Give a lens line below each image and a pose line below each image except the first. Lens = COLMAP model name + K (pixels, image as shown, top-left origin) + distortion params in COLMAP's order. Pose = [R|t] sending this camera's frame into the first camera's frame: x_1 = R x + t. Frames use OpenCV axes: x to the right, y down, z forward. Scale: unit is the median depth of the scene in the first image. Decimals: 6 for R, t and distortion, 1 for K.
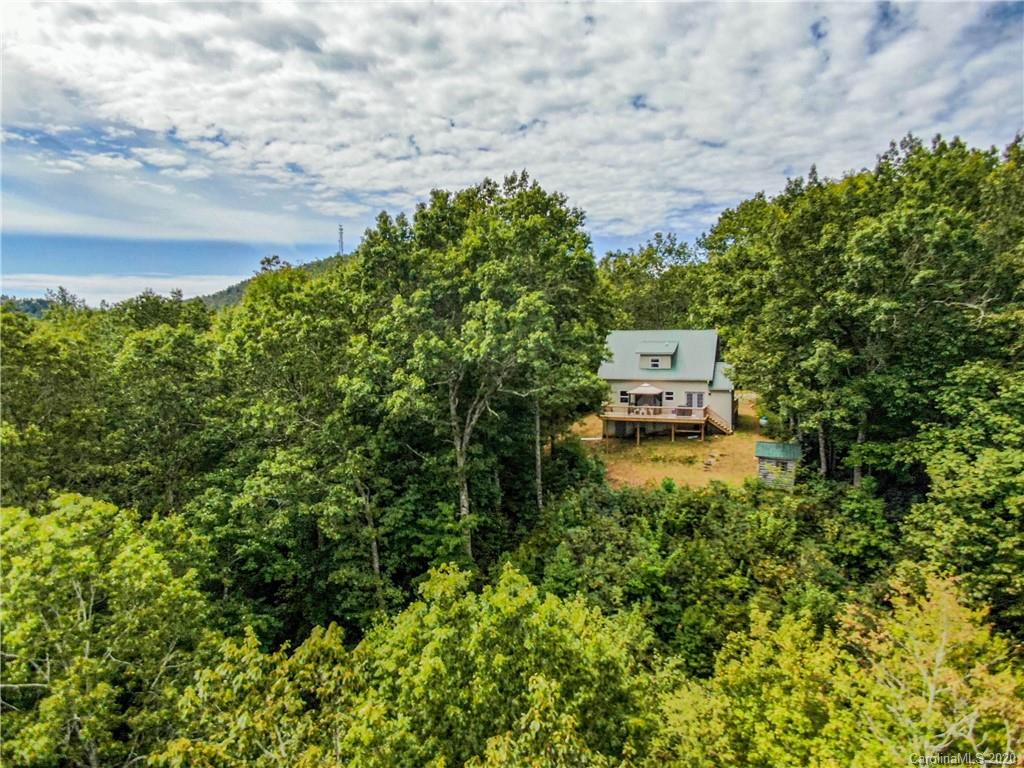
lens RADIAL K [[726.5, 0, 507.6], [0, 726.5, 379.8], [0, 0, 1]] dist [-0.021248, 0.010568]
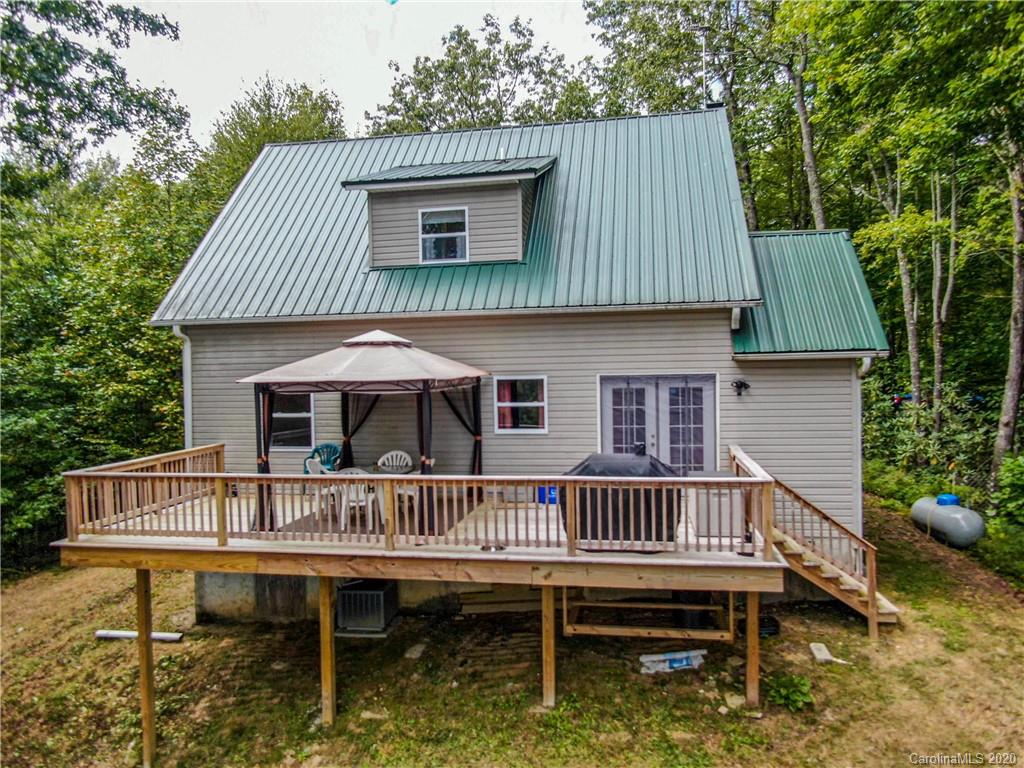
lens RADIAL K [[726.5, 0, 507.6], [0, 726.5, 379.8], [0, 0, 1]] dist [-0.021248, 0.010568]
pose [[0.981566, -0.016315, 0.190428, 0.187364], [0.023949, 0.998996, -0.037854, 0.023540], [-0.189619, 0.041717, 0.980971, 0.831266]]
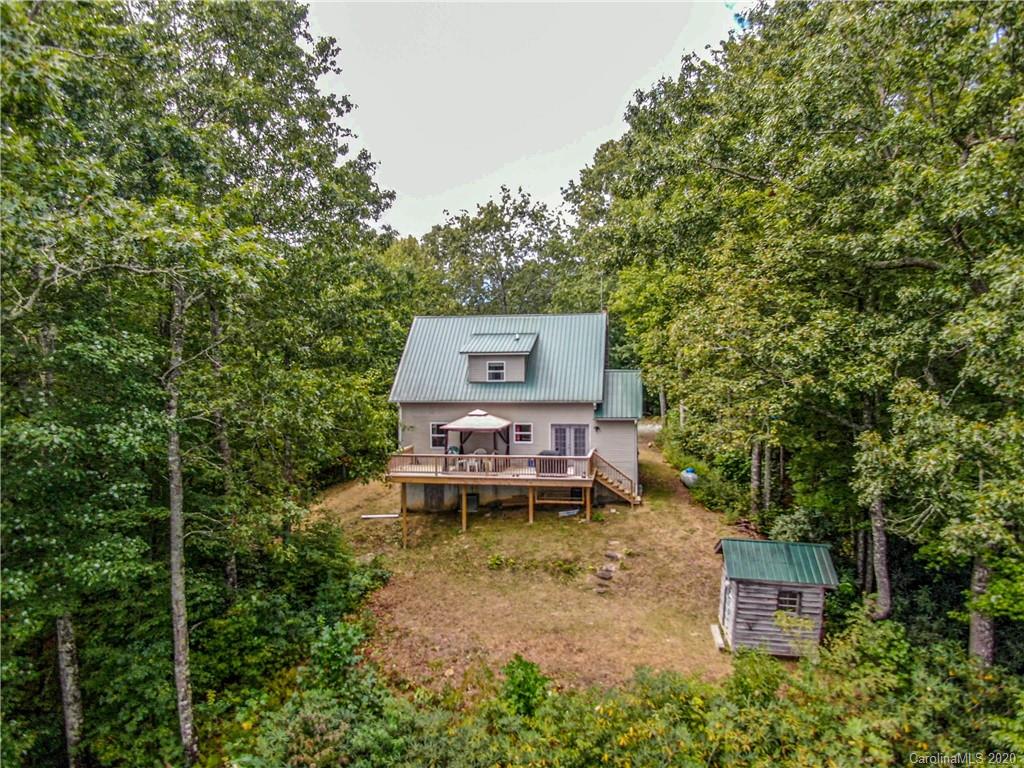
lens RADIAL K [[726.5, 0, 507.6], [0, 726.5, 379.8], [0, 0, 1]] dist [-0.021248, 0.010568]
pose [[0.980616, -0.003365, 0.195912, 0.109384], [0.011955, 0.999017, -0.042679, 0.006074], [-0.195576, 0.044193, 0.979692, 0.486862]]
